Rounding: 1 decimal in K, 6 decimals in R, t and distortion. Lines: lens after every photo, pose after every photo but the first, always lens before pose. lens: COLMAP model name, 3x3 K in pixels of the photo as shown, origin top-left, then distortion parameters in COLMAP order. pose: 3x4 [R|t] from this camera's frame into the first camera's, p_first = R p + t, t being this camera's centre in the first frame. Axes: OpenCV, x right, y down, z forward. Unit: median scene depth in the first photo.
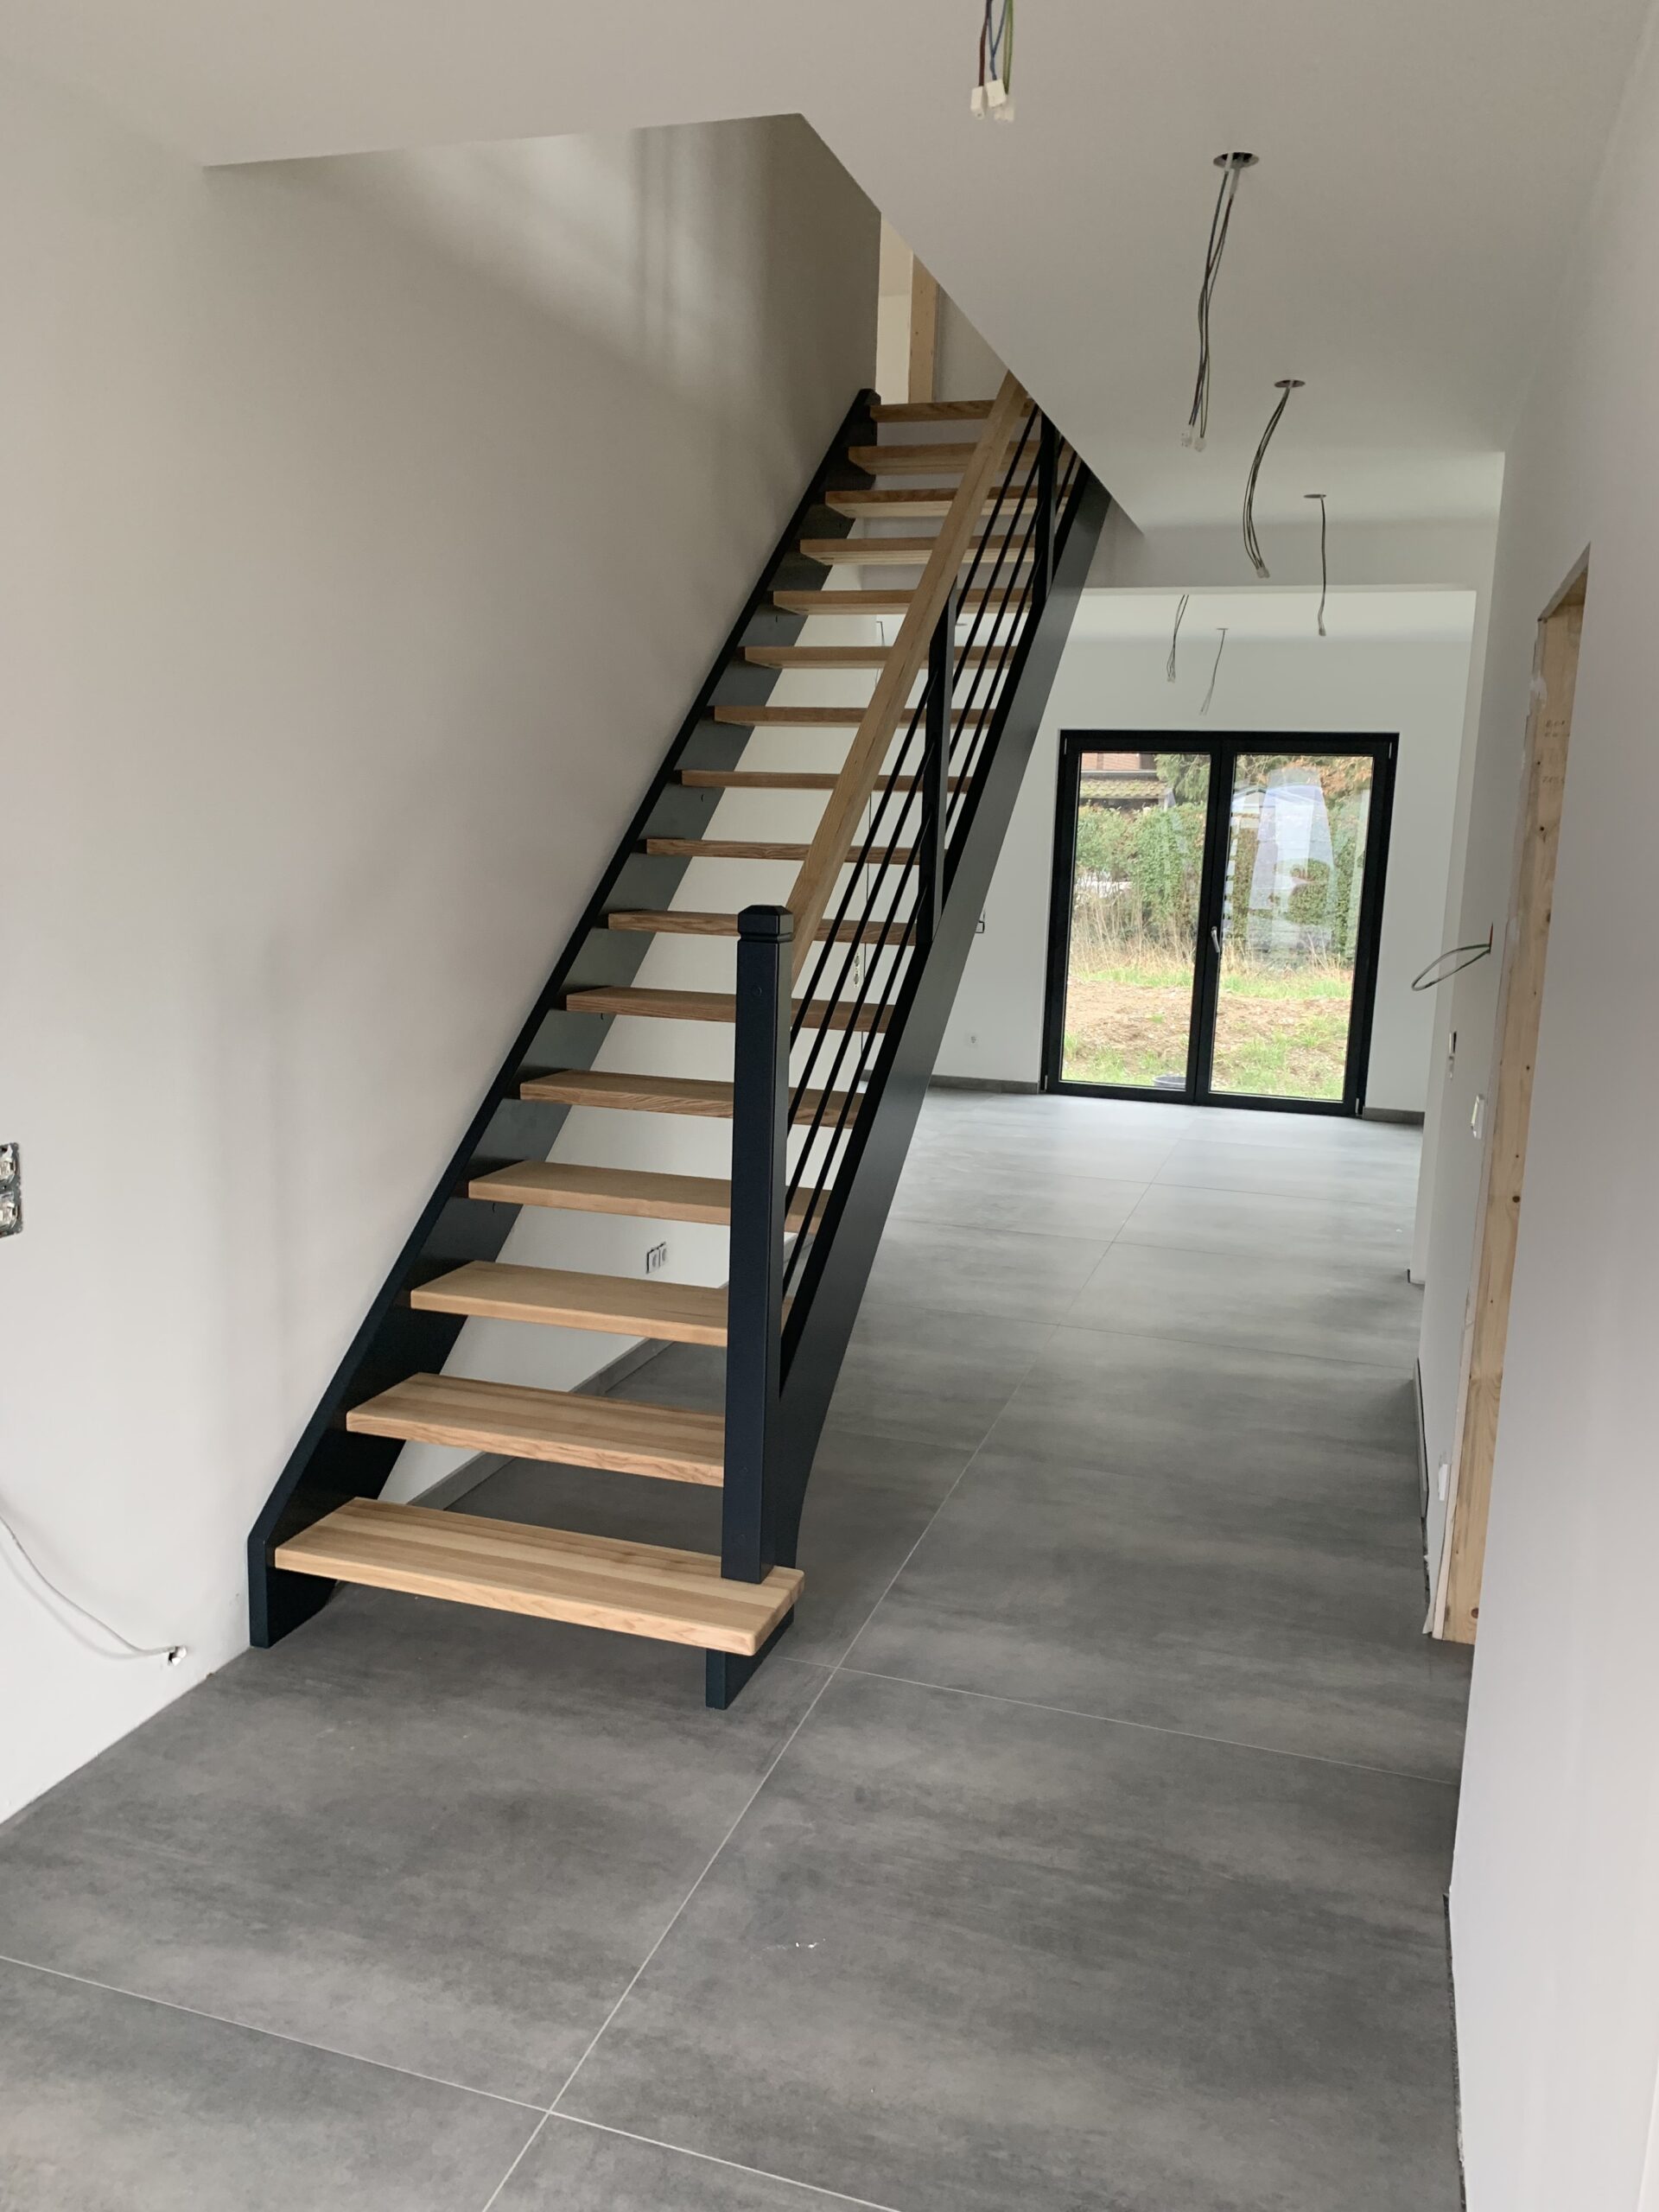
lens RADIAL K [[1678.6, 0, 828.8], [0, 1678.6, 1119.6], [0, 0, 1]] dist [0.019963, -0.011386]
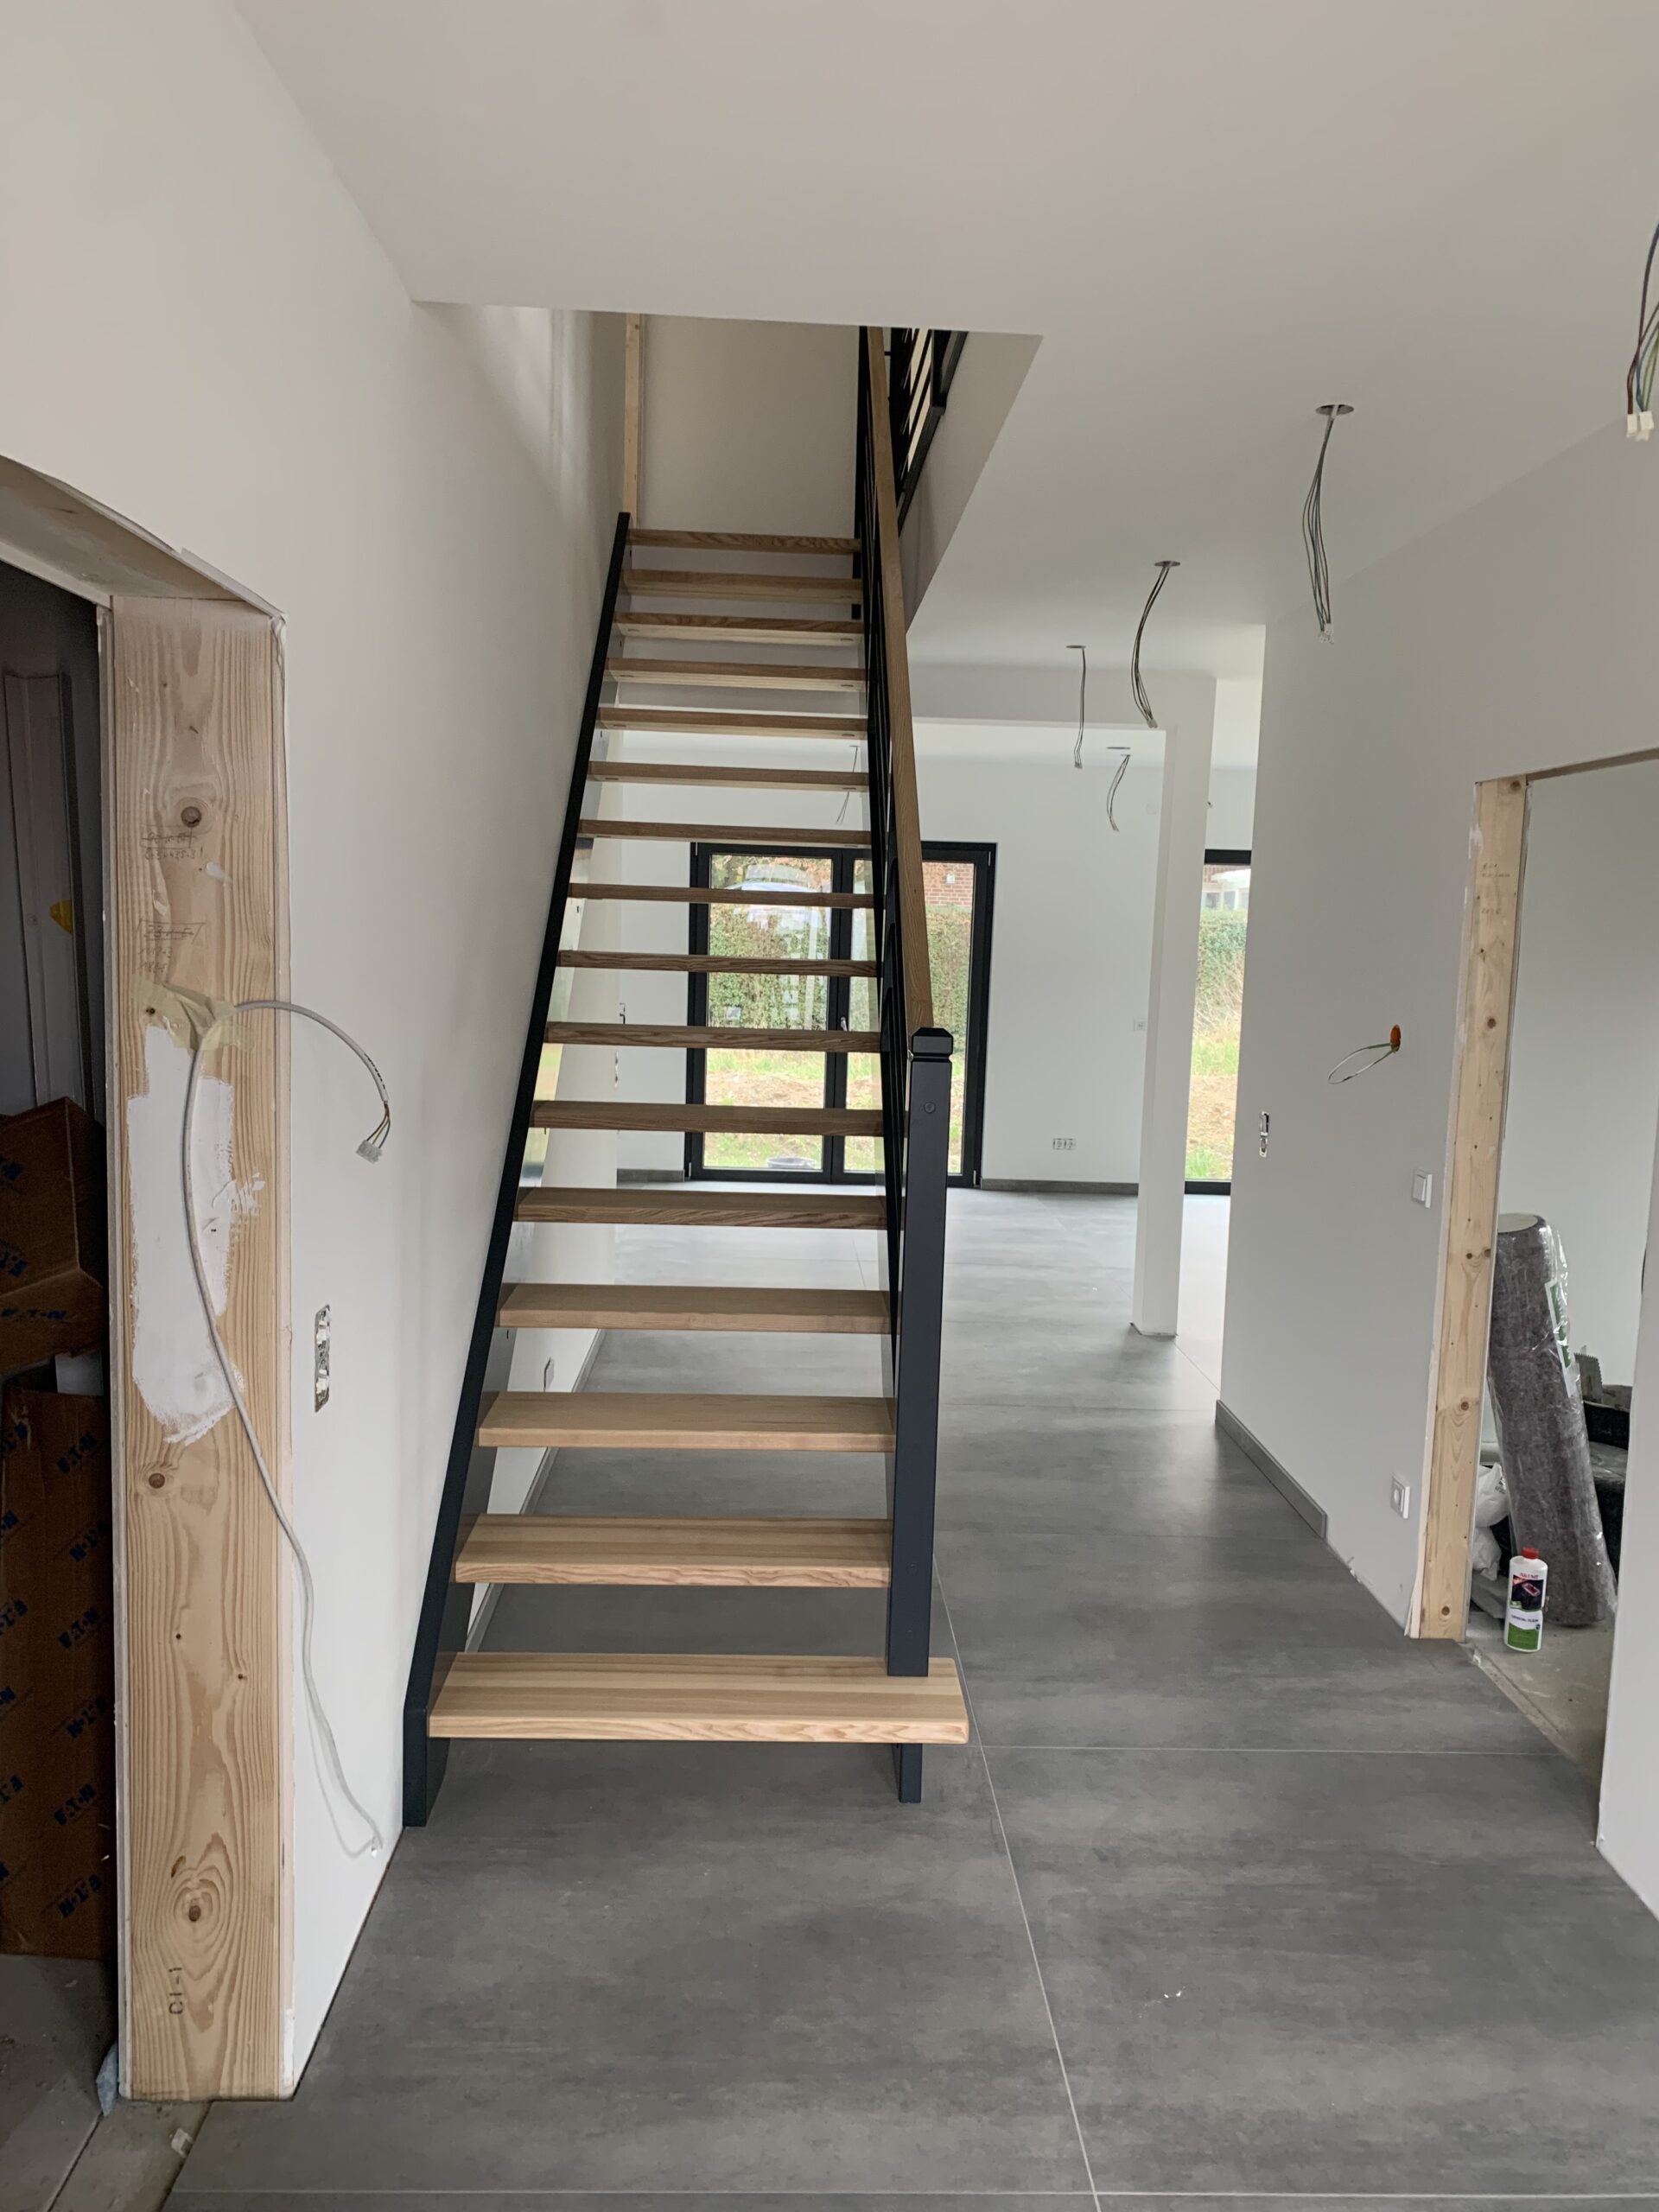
lens RADIAL K [[1677.8, 0, 829.5], [0, 1677.8, 1106.0], [0, 0, 1]] dist [0.011730, 0.002877]
pose [[0.940036, -0.037279, 0.339031, -0.353657], [0.055810, 0.997424, -0.045073, -0.026102], [-0.336477, 0.061291, 0.939695, 0.015923]]
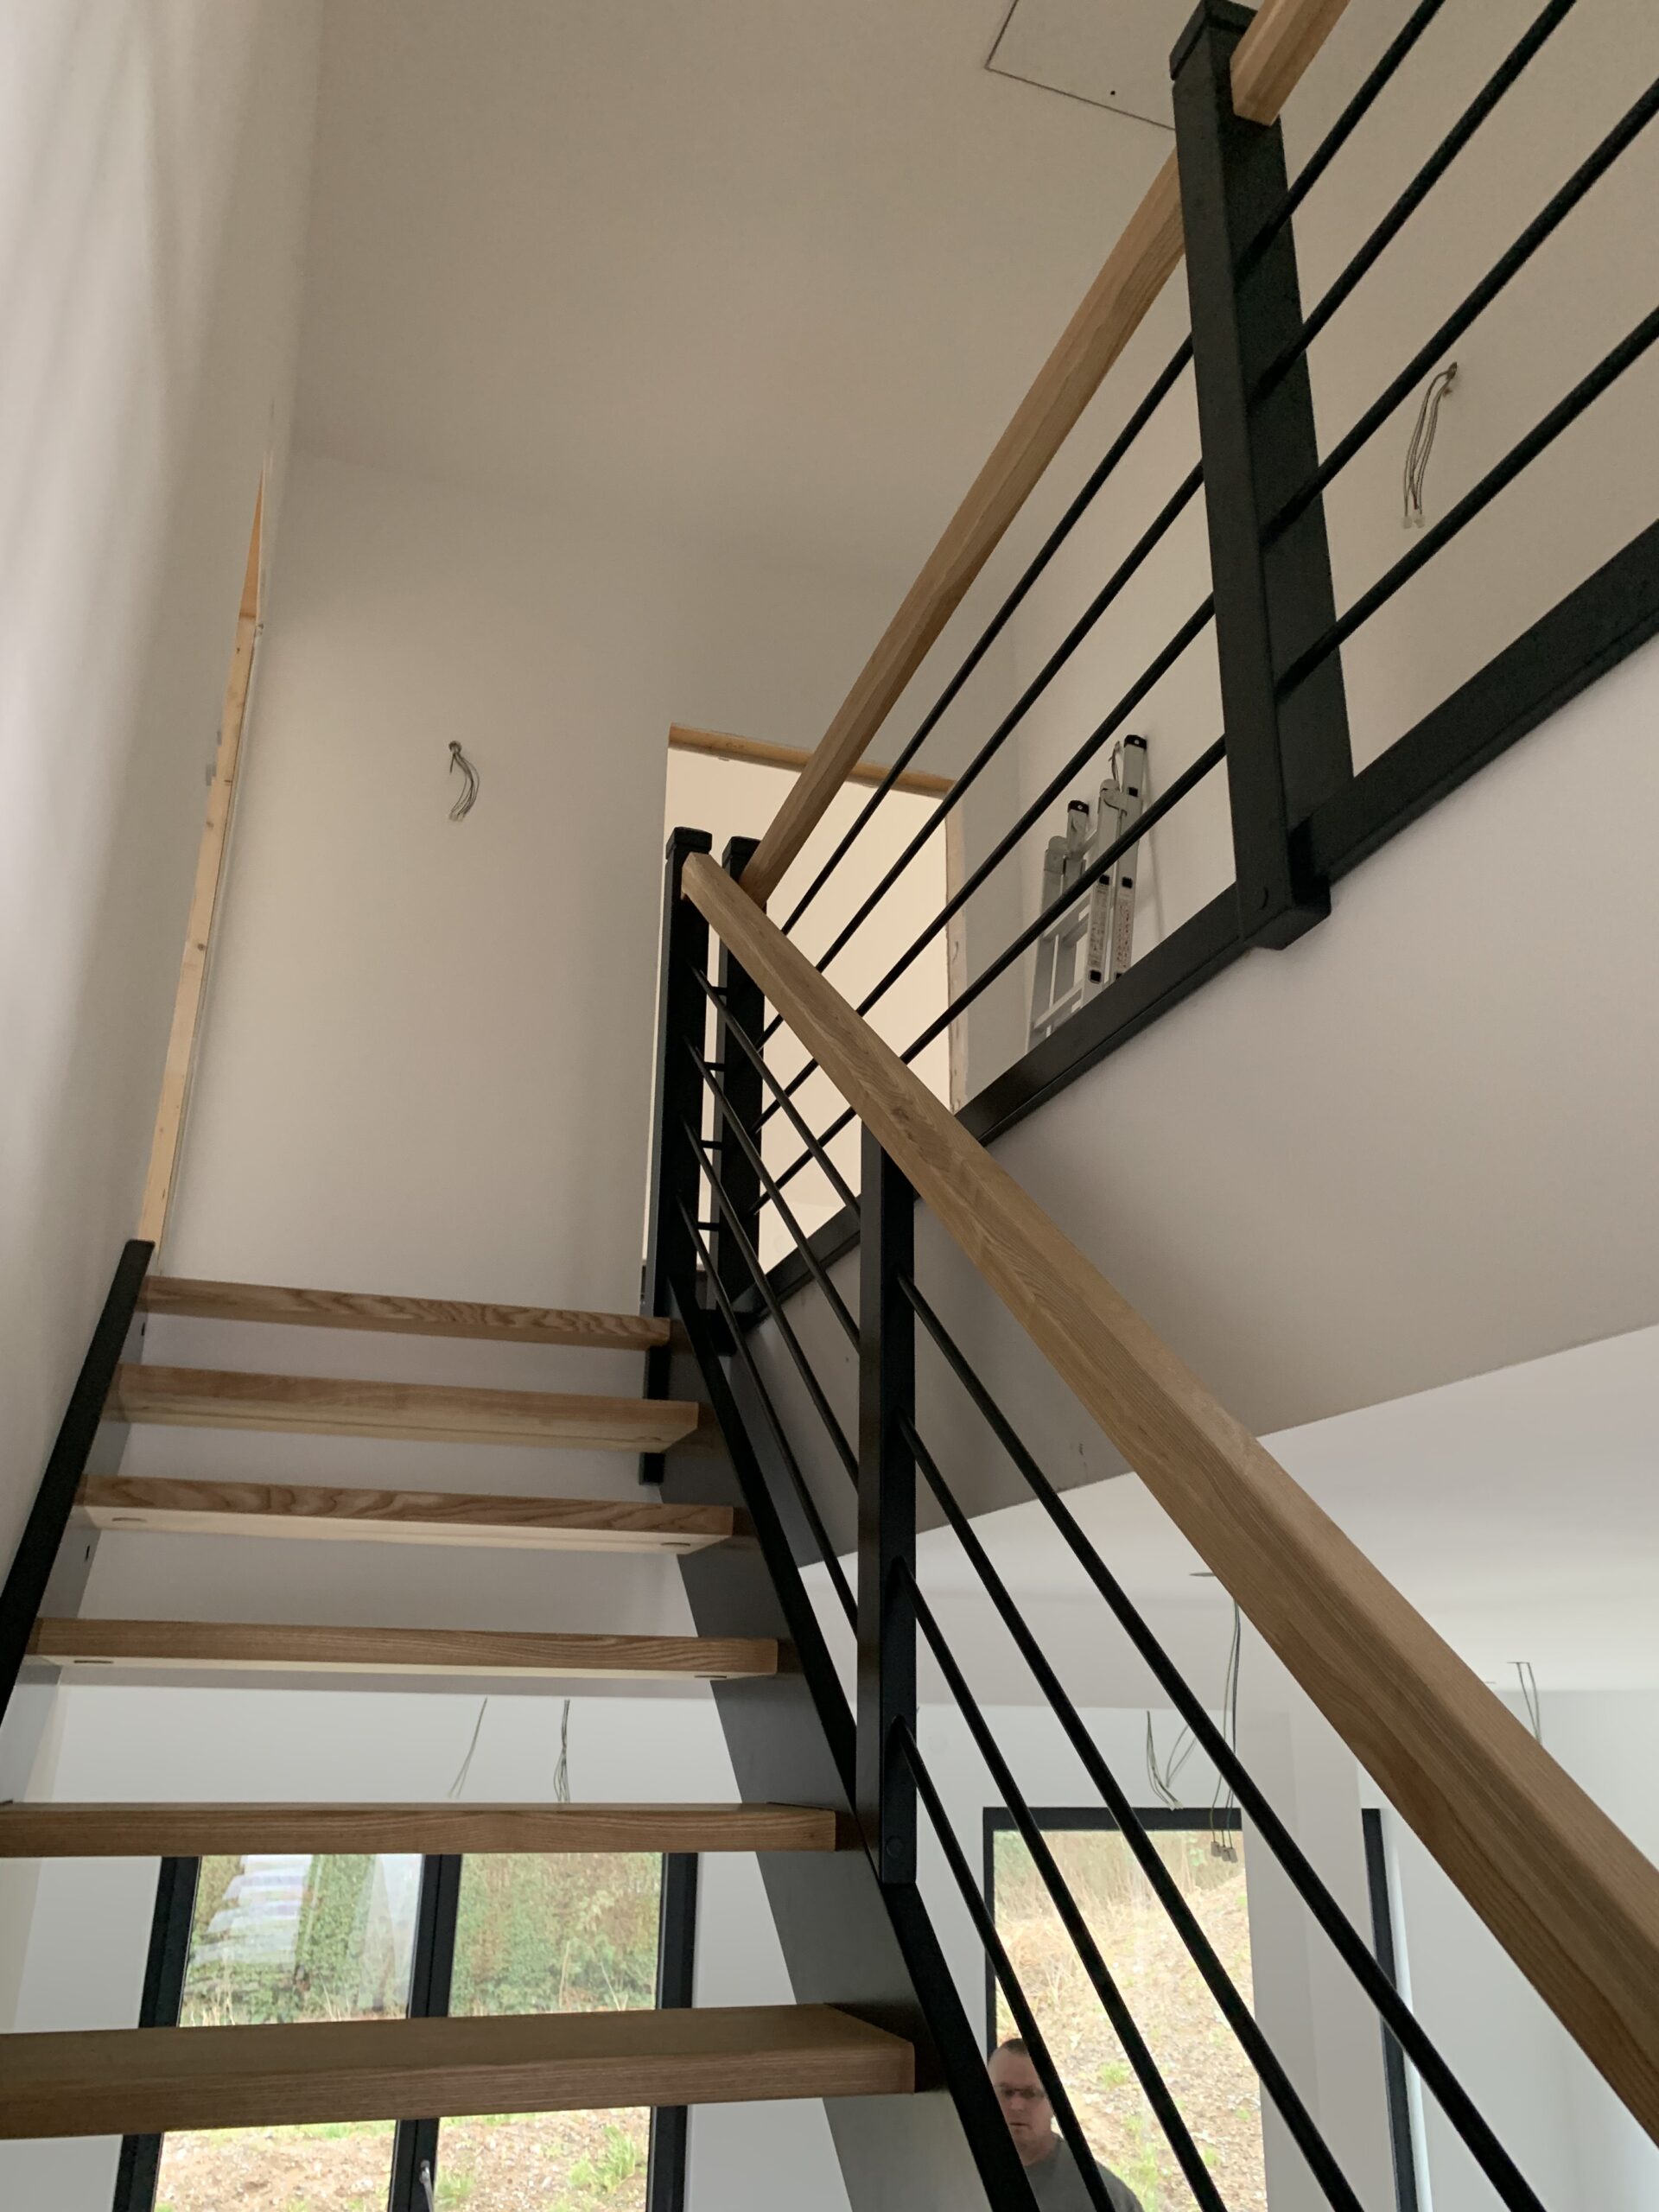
lens RADIAL K [[1677.8, 0, 829.5], [0, 1677.8, 1106.0], [0, 0, 1]] dist [0.011730, 0.002877]
pose [[0.801584, 0.187409, 0.567751, -0.147822], [0.123282, 0.877387, -0.463673, -0.367587], [-0.585034, 0.441666, 0.680195, 0.896413]]
